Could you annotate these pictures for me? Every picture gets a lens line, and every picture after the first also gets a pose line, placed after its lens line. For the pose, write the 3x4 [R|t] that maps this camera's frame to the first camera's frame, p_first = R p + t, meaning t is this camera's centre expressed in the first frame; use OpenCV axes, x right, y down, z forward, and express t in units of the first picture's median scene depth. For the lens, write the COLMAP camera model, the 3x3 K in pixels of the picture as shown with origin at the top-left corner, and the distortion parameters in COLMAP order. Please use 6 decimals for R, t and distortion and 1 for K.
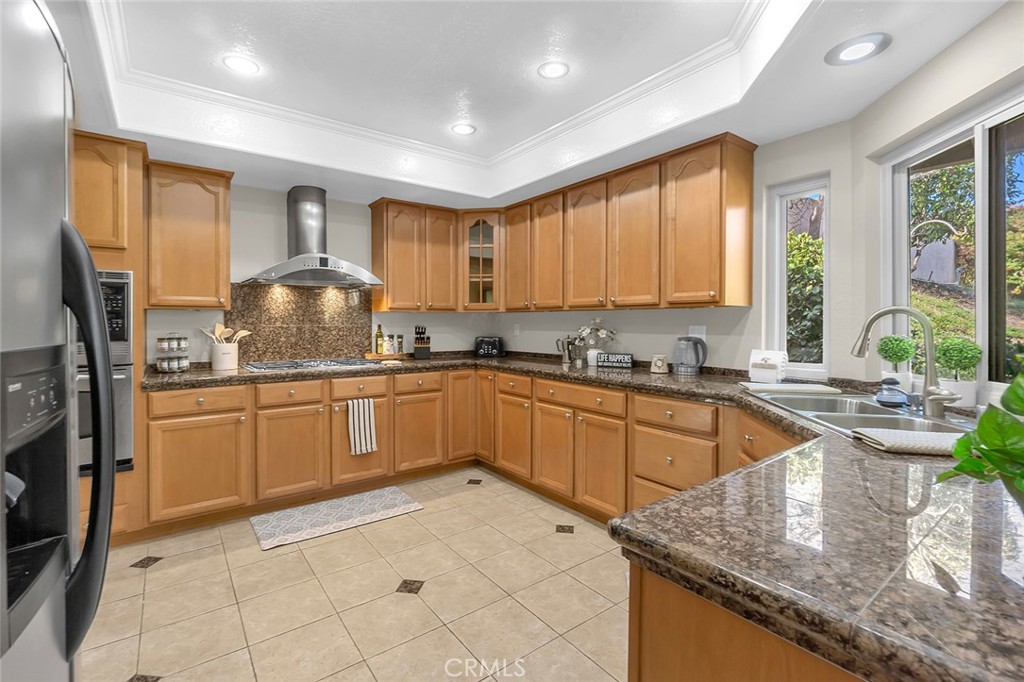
lens RADIAL K [[443.8, 0, 511.2], [0, 443.8, 331.2], [0, 0, 1]] dist [-0.001317, -0.000044]
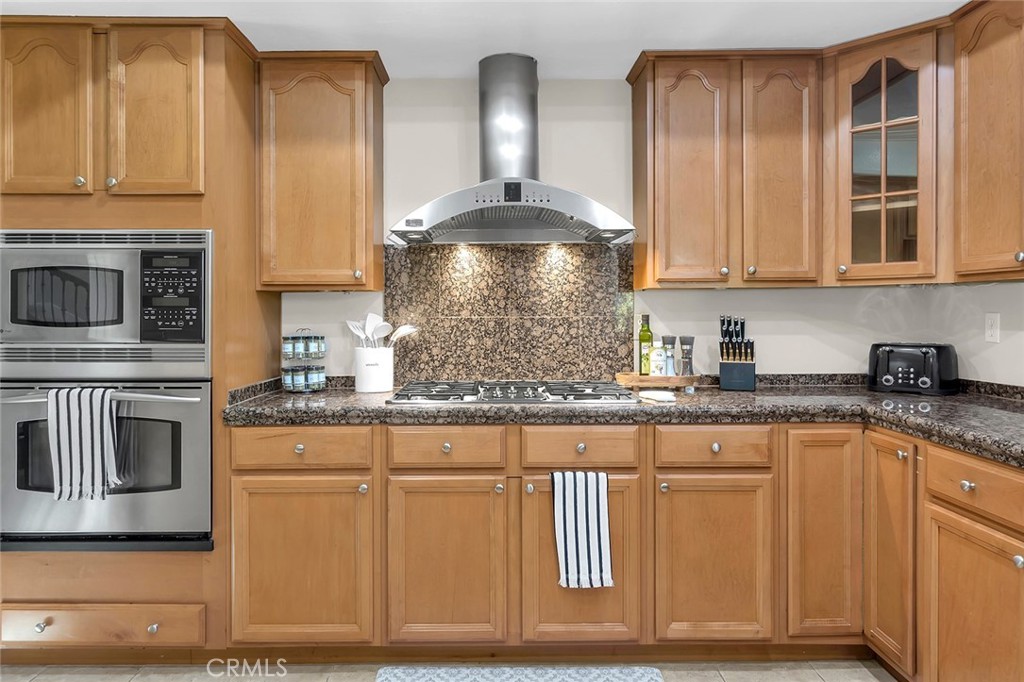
lens RADIAL K [[660.3, 0, 505.8], [0, 660.3, 315.9], [0, 0, 1]] dist [-0.010075, 0.007711]
pose [[0.803334, 0.001416, -0.595527, 0.016436], [-0.008127, 0.999930, -0.008586, -0.007066], [0.595473, 0.011737, 0.803289, 0.345559]]
